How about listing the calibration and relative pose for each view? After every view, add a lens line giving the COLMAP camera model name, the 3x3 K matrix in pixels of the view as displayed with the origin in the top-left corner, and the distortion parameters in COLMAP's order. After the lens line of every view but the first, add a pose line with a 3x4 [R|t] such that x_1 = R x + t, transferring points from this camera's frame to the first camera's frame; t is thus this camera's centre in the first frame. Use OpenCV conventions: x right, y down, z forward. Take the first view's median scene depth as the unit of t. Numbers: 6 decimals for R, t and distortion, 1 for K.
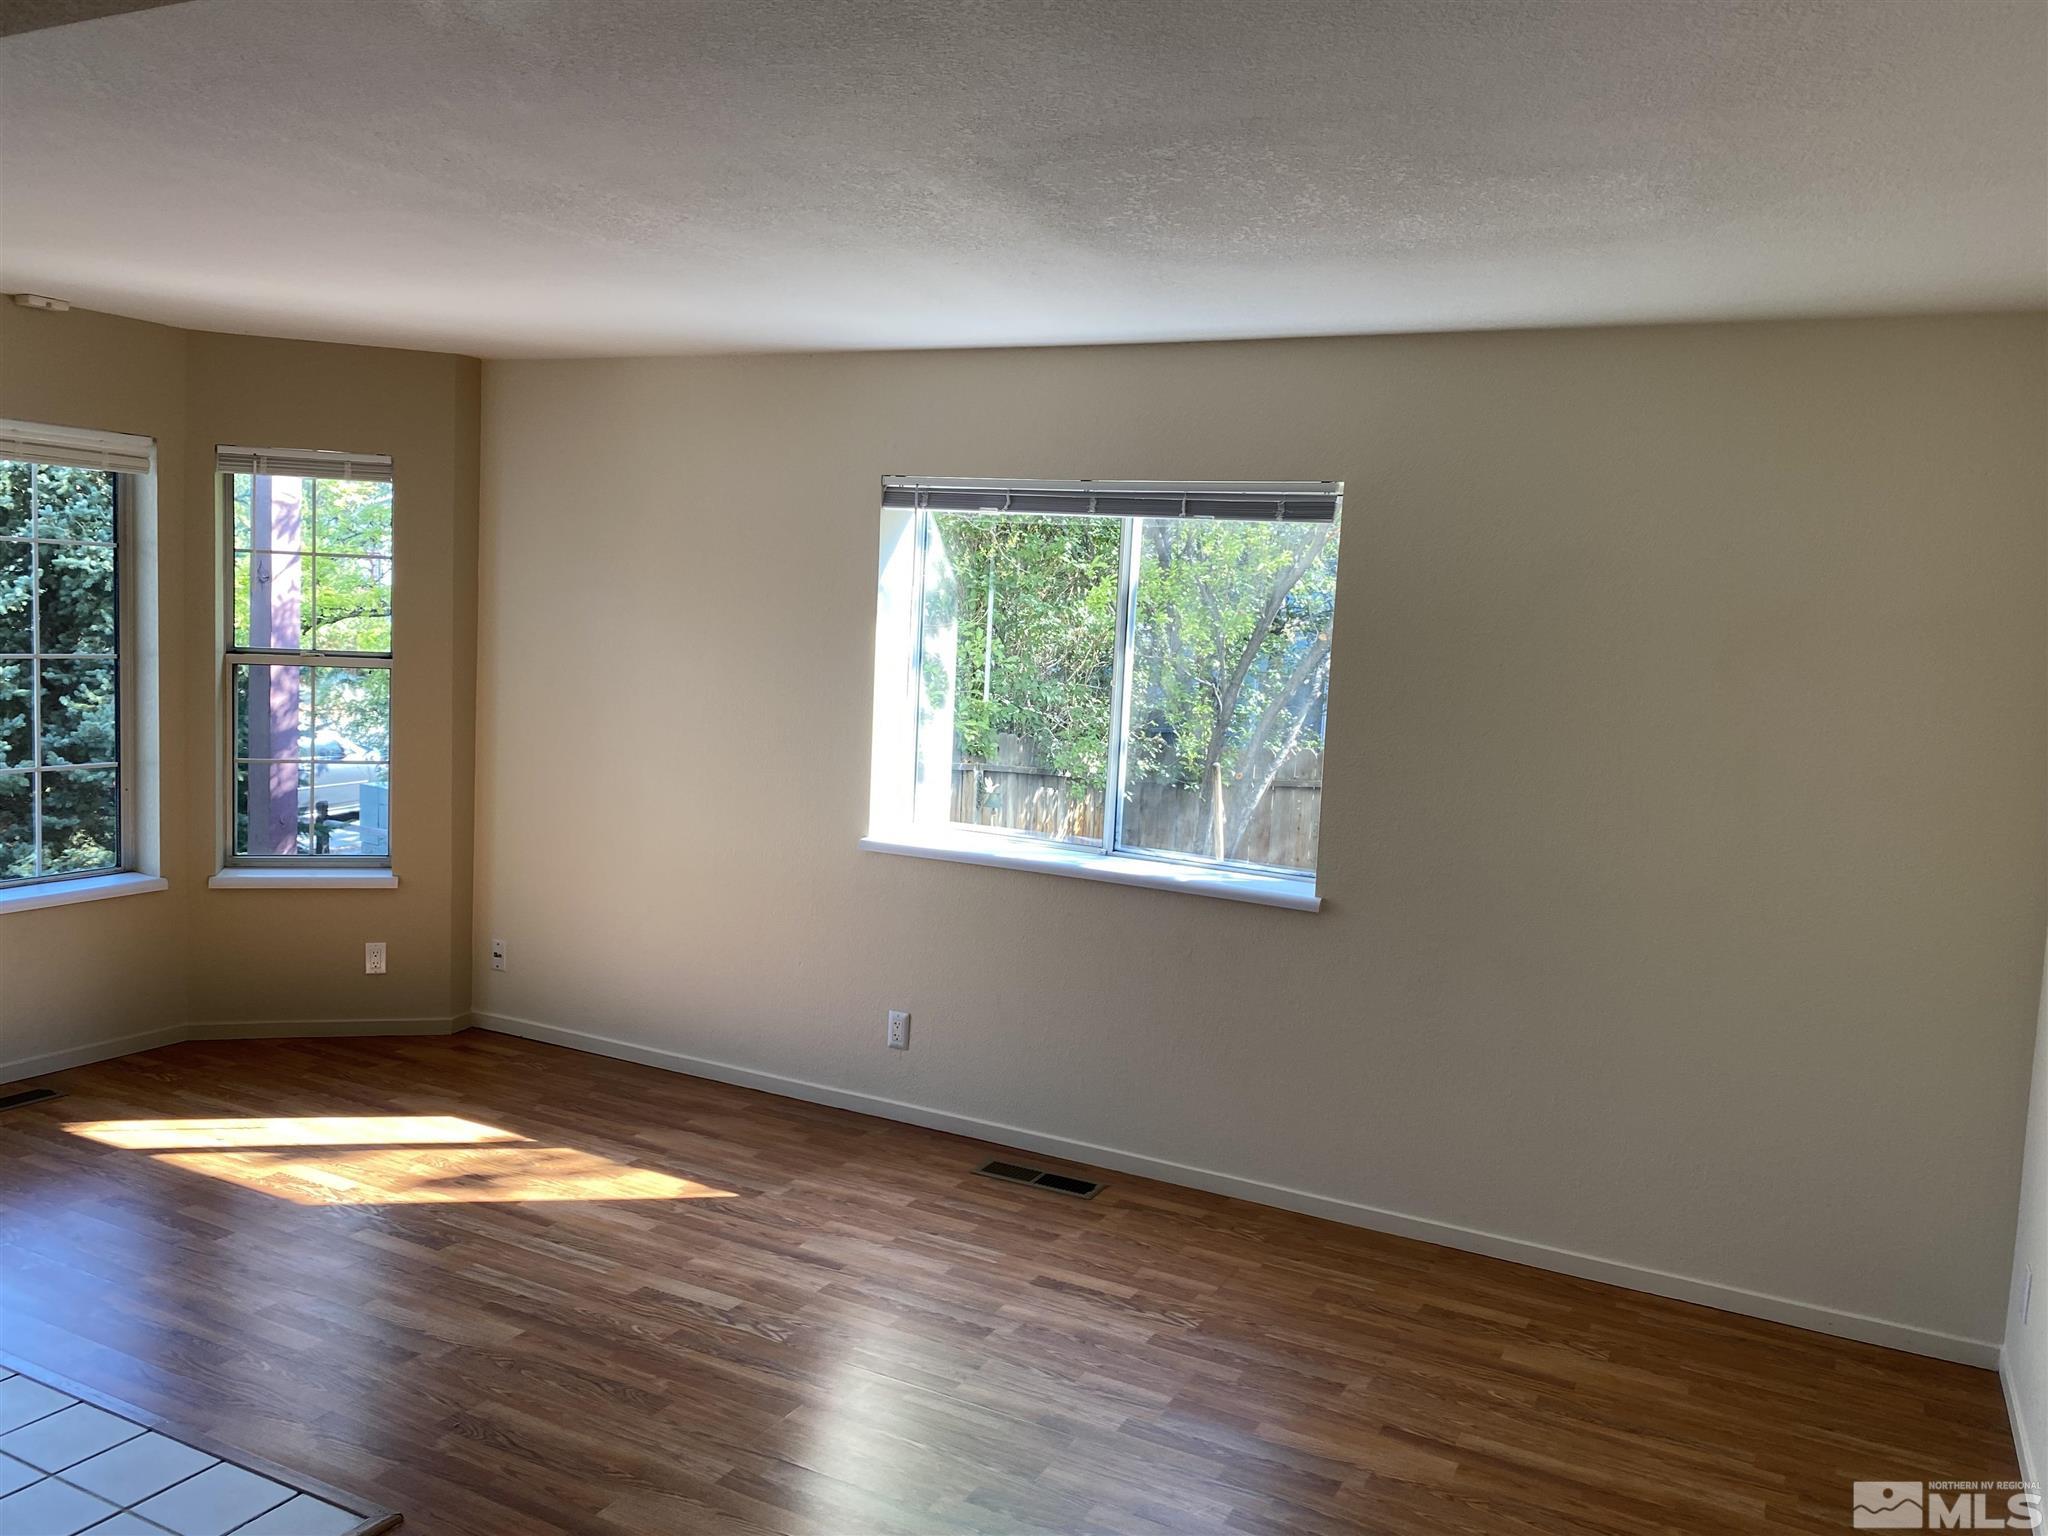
lens RADIAL K [[1540.1, 0, 1017.9], [0, 1540.1, 761.9], [0, 0, 1]] dist [0.062518, -0.061793]
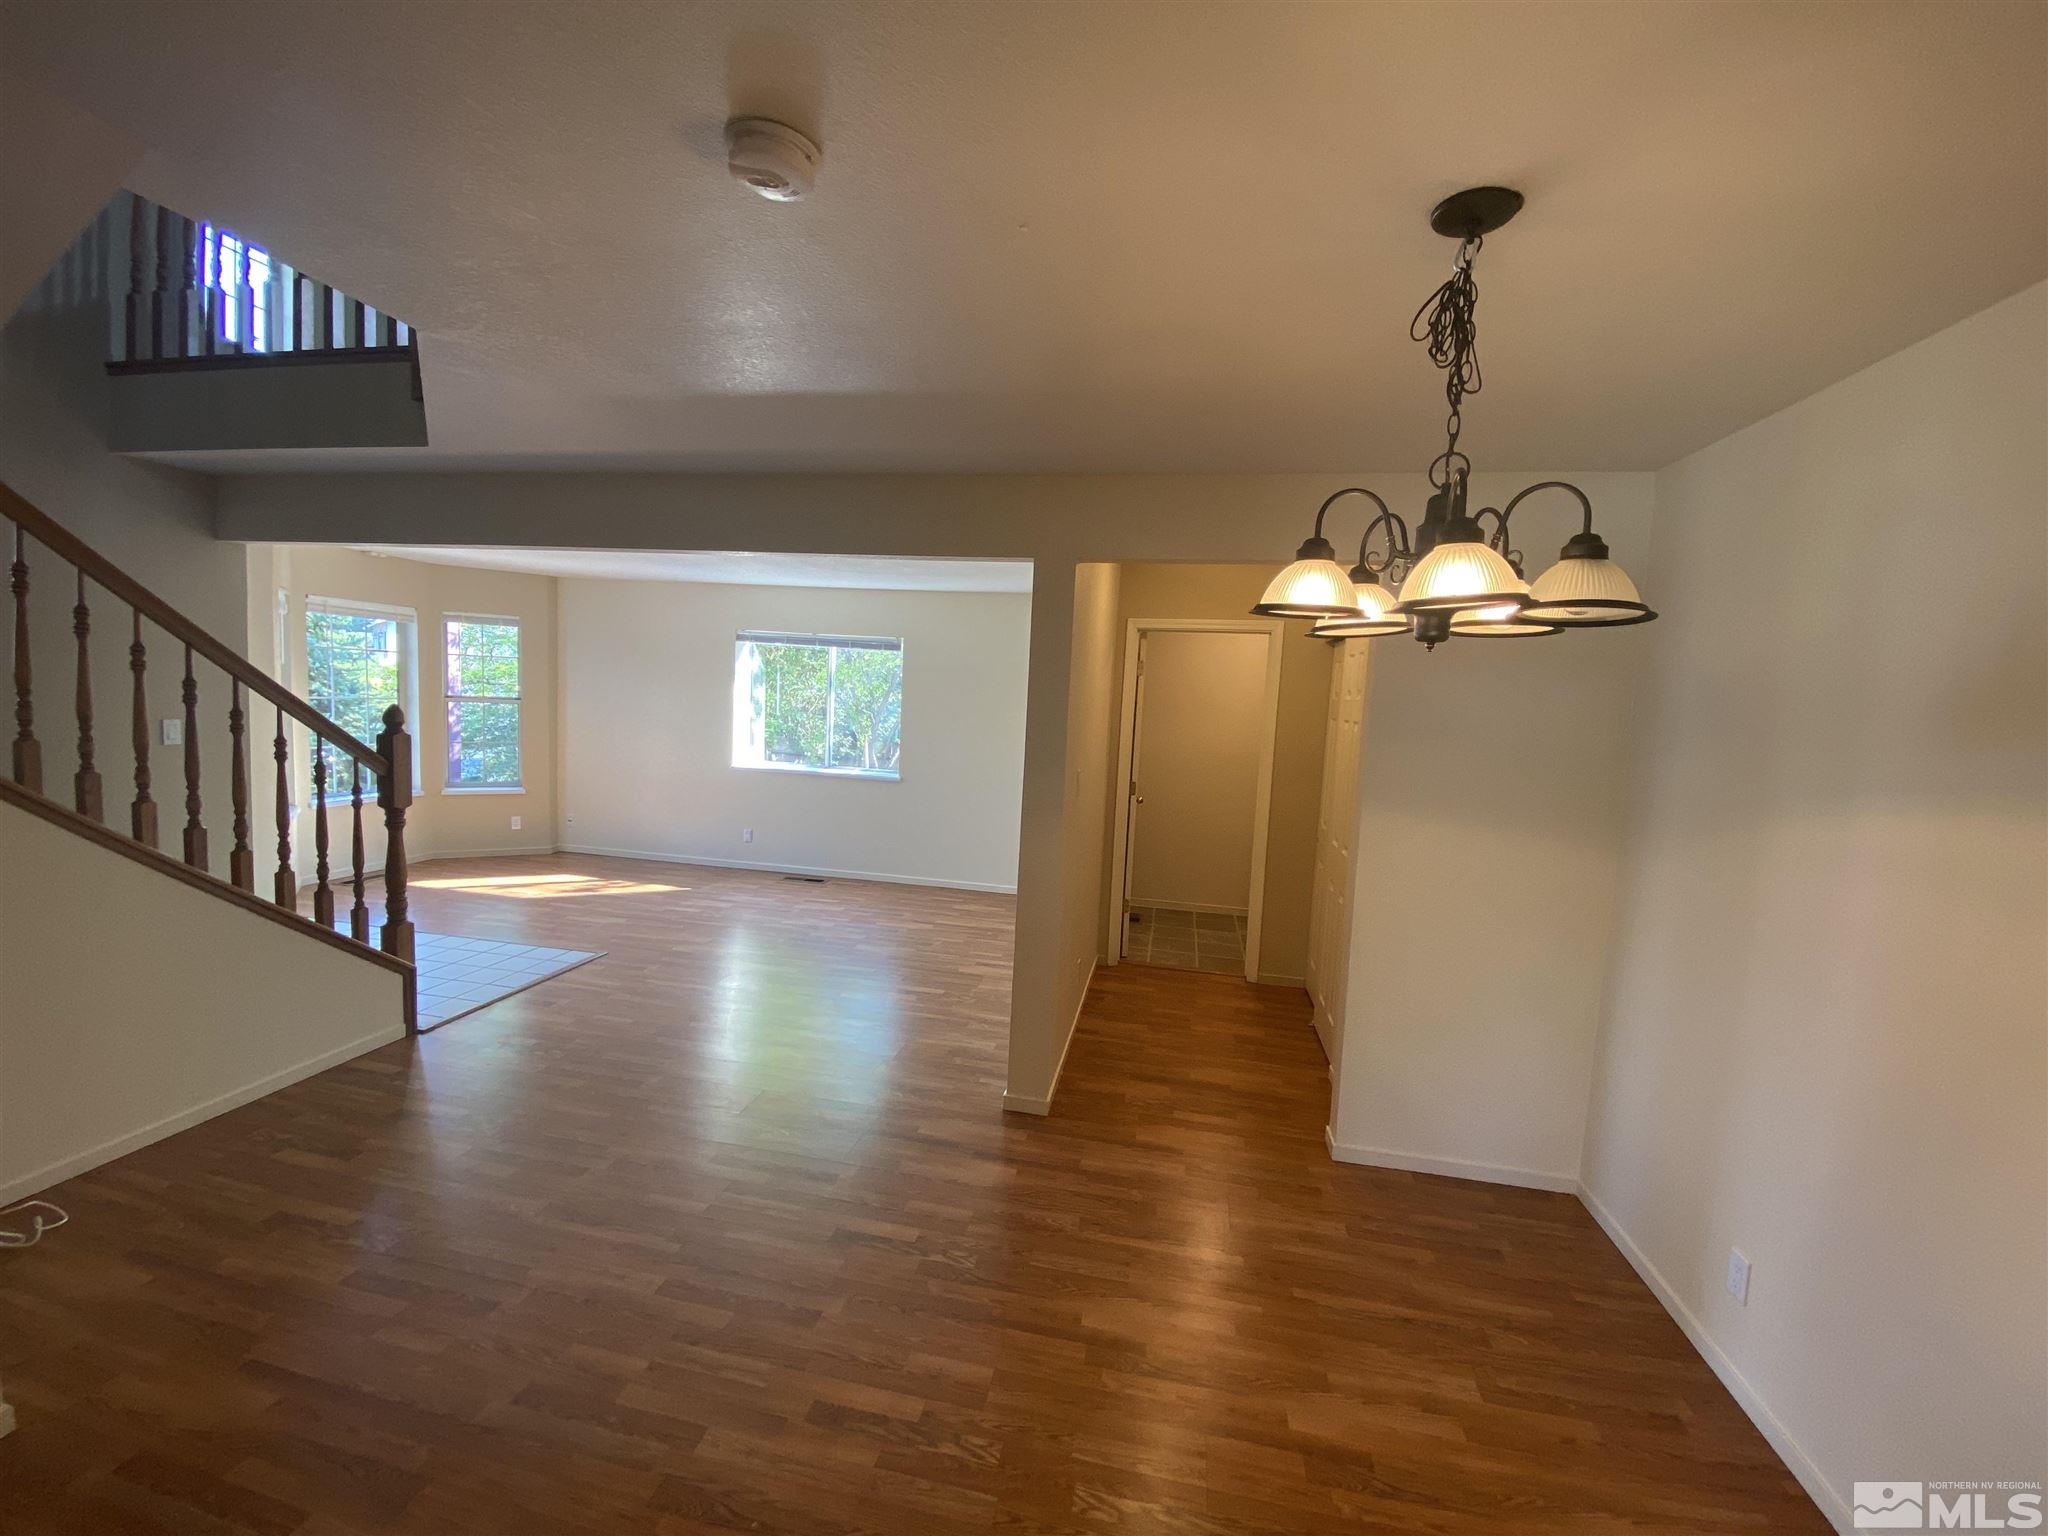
lens RADIAL K [[823.3, 0, 1035.6], [0, 823.3, 762.3], [0, 0, 1]] dist [0.017074, -0.019788]
pose [[0.953641, -0.025476, 0.299867, -0.026044], [0.026959, 0.999636, -0.000809, 0.058584], [-0.299738, 0.008855, 0.953981, -0.508917]]
